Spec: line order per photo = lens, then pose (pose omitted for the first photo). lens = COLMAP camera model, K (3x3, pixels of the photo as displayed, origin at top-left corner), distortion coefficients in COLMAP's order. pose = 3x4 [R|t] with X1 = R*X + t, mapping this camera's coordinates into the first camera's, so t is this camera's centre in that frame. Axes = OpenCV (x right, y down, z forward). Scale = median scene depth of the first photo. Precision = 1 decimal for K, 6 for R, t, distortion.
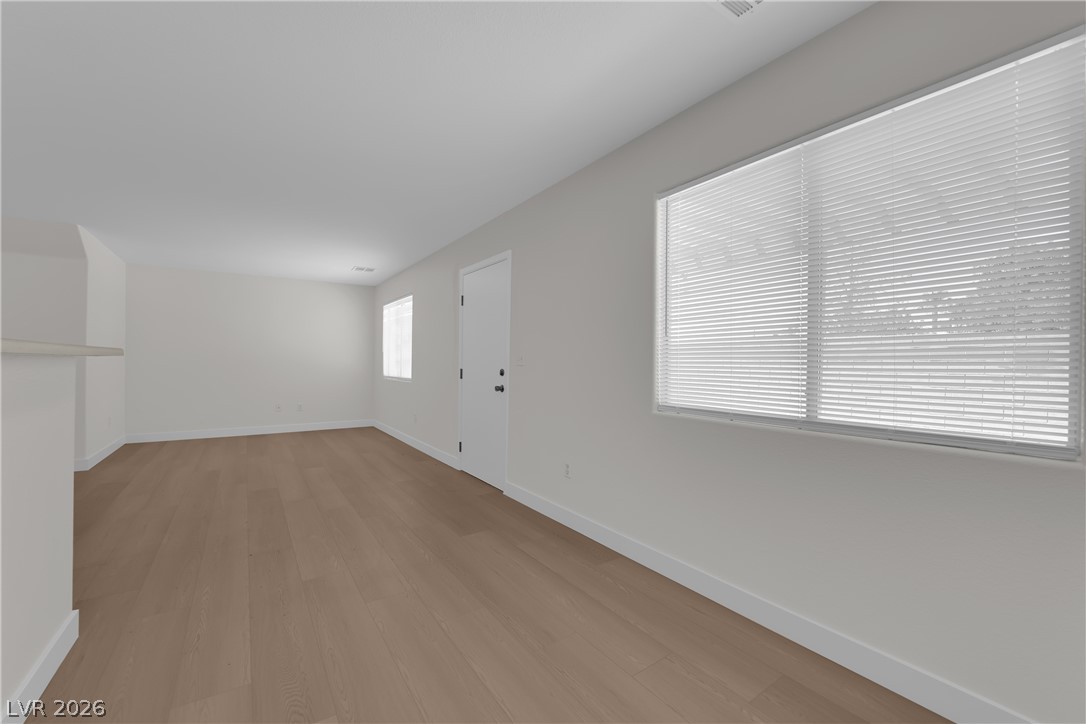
lens RADIAL K [[438.9, 0, 542.3], [0, 438.9, 359.3], [0, 0, 1]] dist [-0.011620, -0.003258]
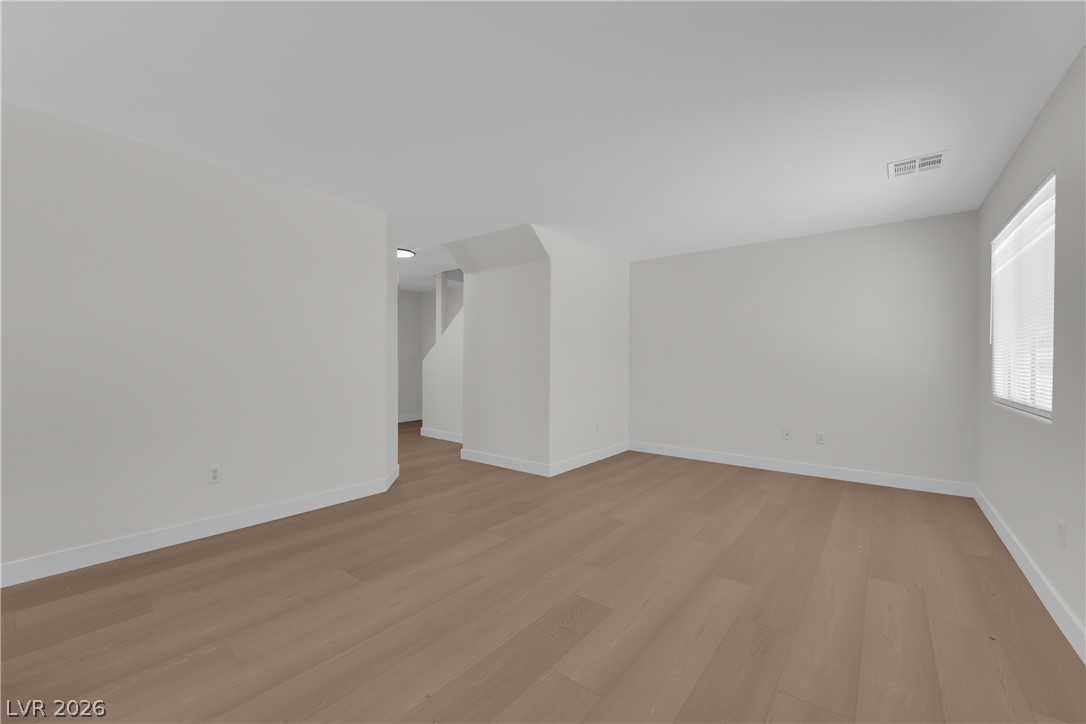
lens RADIAL K [[438.9, 0, 538.6], [0, 438.9, 364.7], [0, 0, 1]] dist [-0.011620, -0.003258]
pose [[0.295738, -0.000362, -0.955269, -0.090605], [0.006428, 0.999978, 0.001611, 0.002458], [0.955247, -0.006617, 0.295734, 0.496649]]
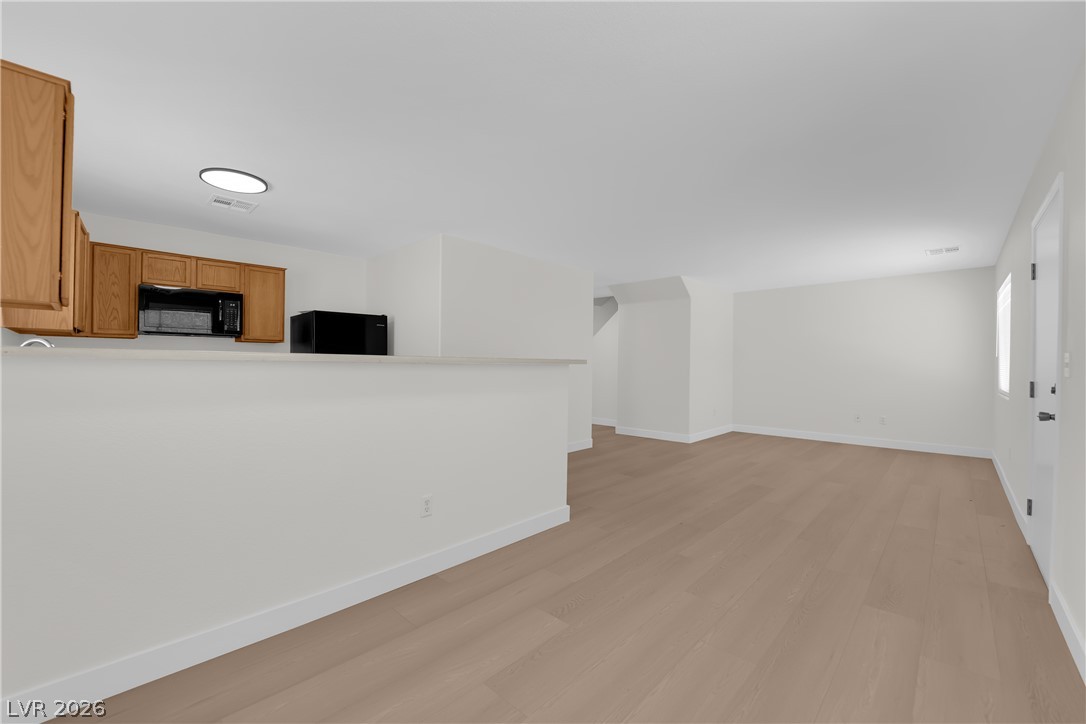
lens RADIAL K [[438.9, 0, 538.5], [0, 438.9, 363.8], [0, 0, 1]] dist [-0.011620, -0.003258]
pose [[0.206156, -0.007336, -0.978492, 0.200336], [-0.000208, 0.999972, -0.007541, 0.001351], [0.978519, 0.001758, 0.206148, 0.144236]]
